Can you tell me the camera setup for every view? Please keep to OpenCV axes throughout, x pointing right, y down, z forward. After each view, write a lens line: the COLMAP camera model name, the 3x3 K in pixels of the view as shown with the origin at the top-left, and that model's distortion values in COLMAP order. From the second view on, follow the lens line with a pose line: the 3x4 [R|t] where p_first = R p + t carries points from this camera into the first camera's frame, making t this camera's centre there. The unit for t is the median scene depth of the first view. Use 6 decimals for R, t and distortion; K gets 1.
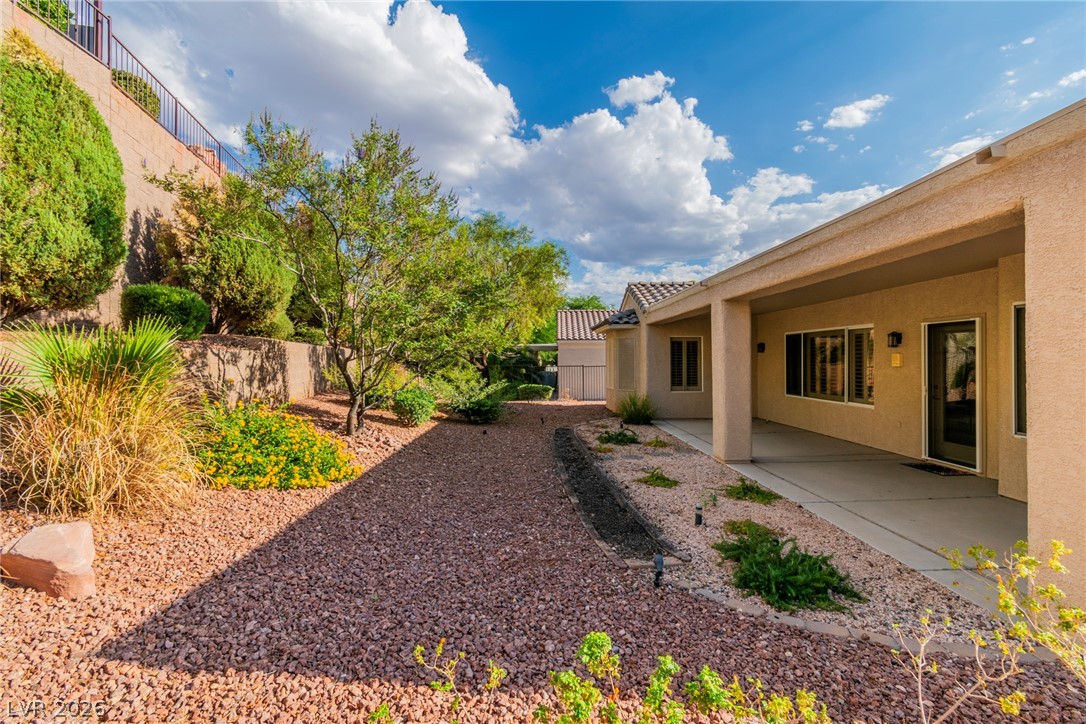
lens RADIAL K [[476.5, 0, 545.7], [0, 476.5, 357.1], [0, 0, 1]] dist [0.002528, 0.000136]
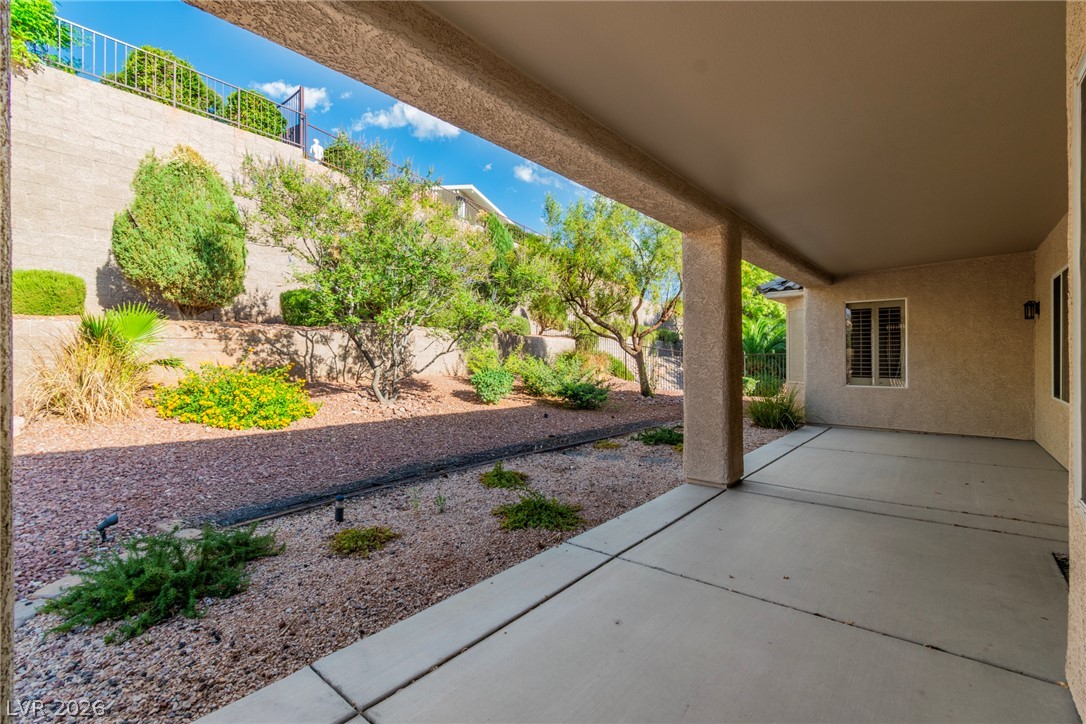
lens RADIAL K [[476.5, 0, 545.7], [0, 476.5, 357.1], [0, 0, 1]] dist [0.002528, 0.000136]
pose [[0.755463, -0.003348, -0.655183, 0.671248], [0.004894, 0.999988, 0.000532, 0.053360], [0.655173, -0.003609, 0.755470, 0.391114]]
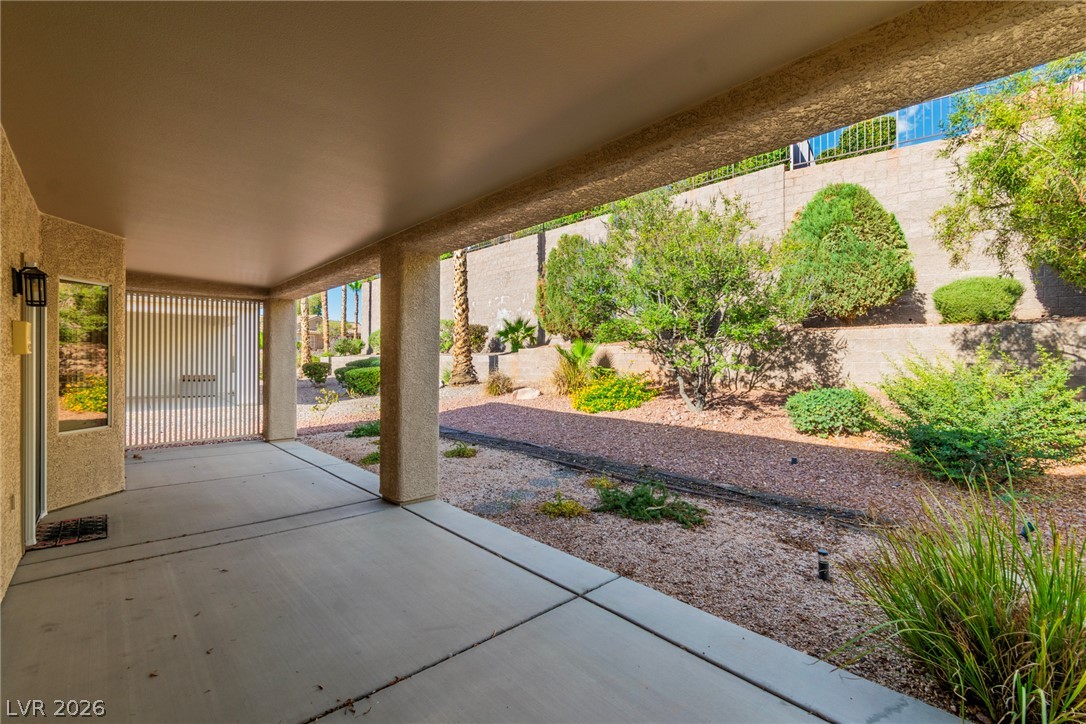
lens RADIAL K [[476.5, 0, 545.7], [0, 476.5, 357.1], [0, 0, 1]] dist [0.002528, 0.000136]
pose [[-0.742180, -0.001228, -0.670199, 0.725789], [0.005042, 0.999960, -0.007415, 0.032285], [0.670181, -0.008882, -0.742144, 1.704379]]
